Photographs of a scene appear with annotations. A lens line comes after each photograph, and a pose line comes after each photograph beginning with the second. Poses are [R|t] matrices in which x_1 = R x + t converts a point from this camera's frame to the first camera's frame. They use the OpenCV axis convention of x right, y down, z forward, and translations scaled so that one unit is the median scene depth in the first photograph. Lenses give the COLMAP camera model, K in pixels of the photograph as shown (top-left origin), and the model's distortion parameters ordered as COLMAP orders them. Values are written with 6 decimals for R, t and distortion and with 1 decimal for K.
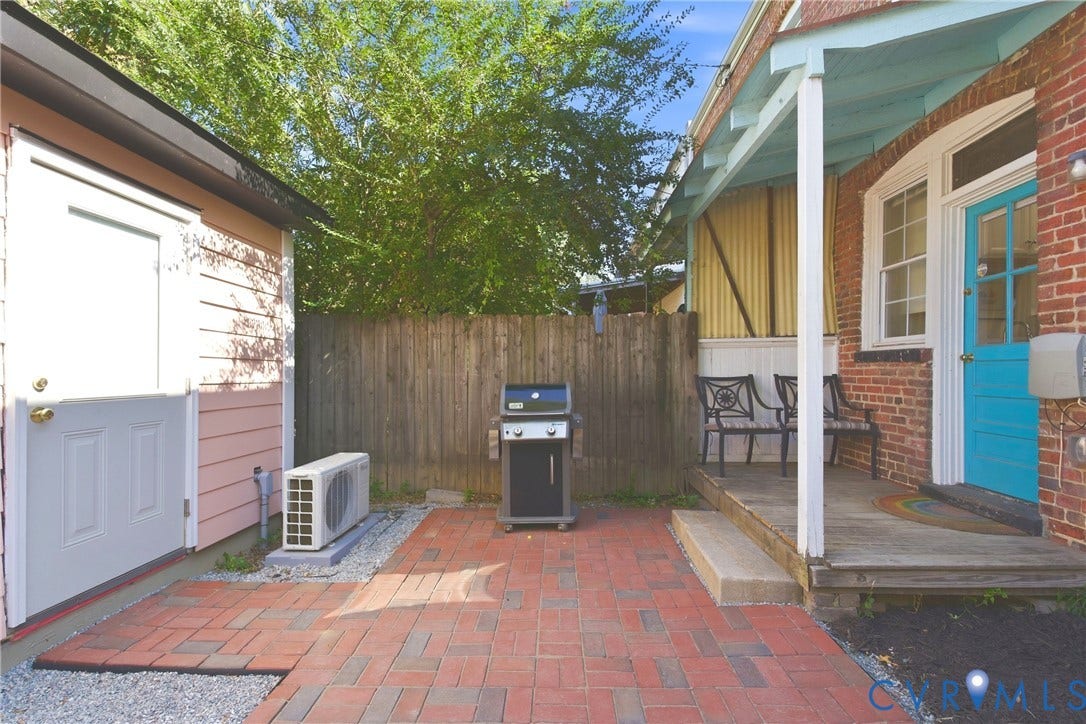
lens RADIAL K [[475.1, 0, 550.4], [0, 475.1, 368.6], [0, 0, 1]] dist [0.037872, -0.019720]
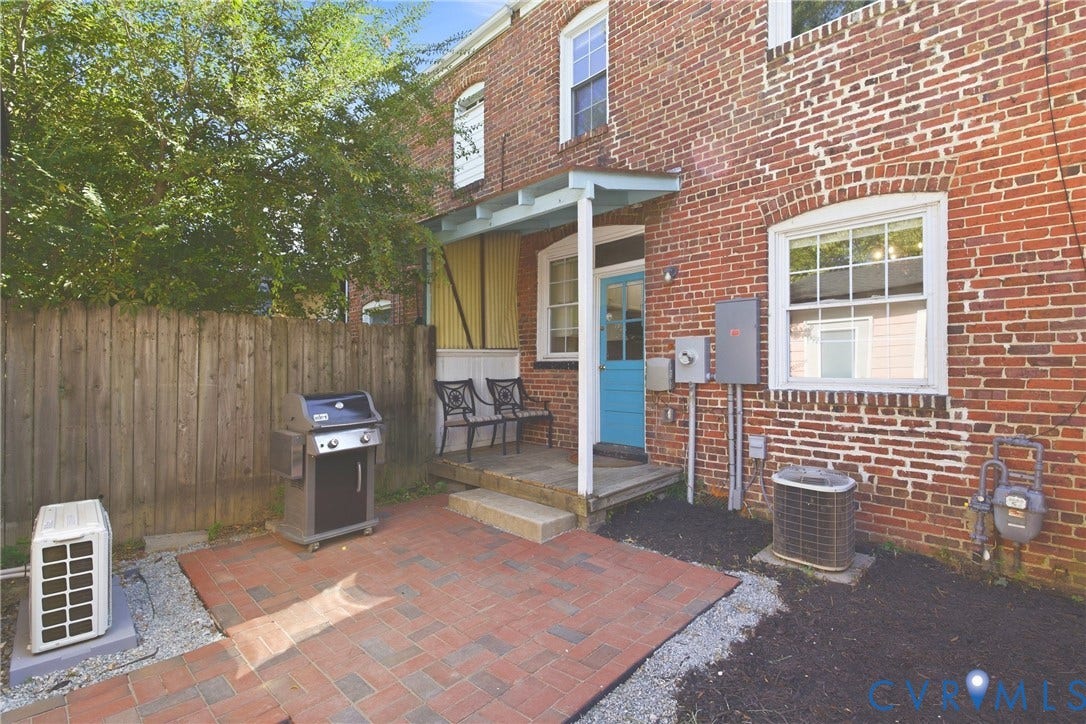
lens RADIAL K [[481.7, 0, 543.0], [0, 481.7, 362.0], [0, 0, 1]] dist [0.037547, -0.021218]
pose [[0.678713, 0.008170, 0.734358, -0.434070], [-0.001210, 0.999949, -0.010006, -0.021109], [-0.734402, 0.005903, 0.678689, 0.005832]]
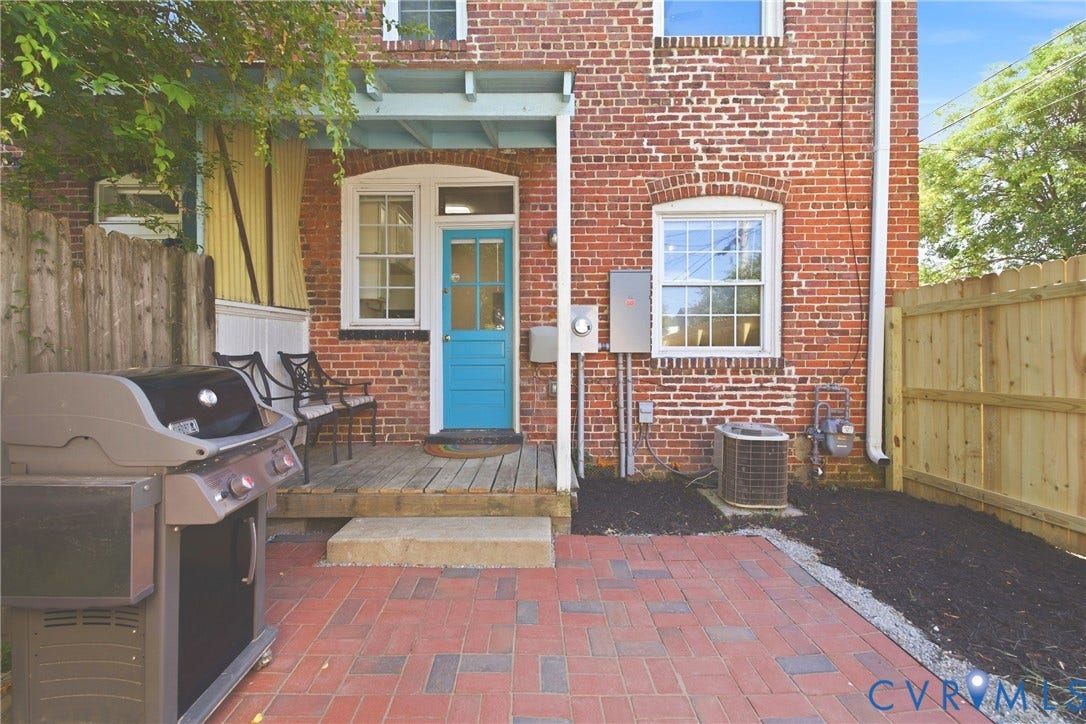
lens RADIAL K [[467.5, 0, 538.1], [0, 467.5, 352.7], [0, 0, 1]] dist [0.036243, -0.018343]
pose [[-0.019585, -0.001250, 0.999807, -0.412974], [-0.000785, 0.999999, 0.001235, 0.014133], [-0.999808, -0.000761, -0.019586, 0.640506]]
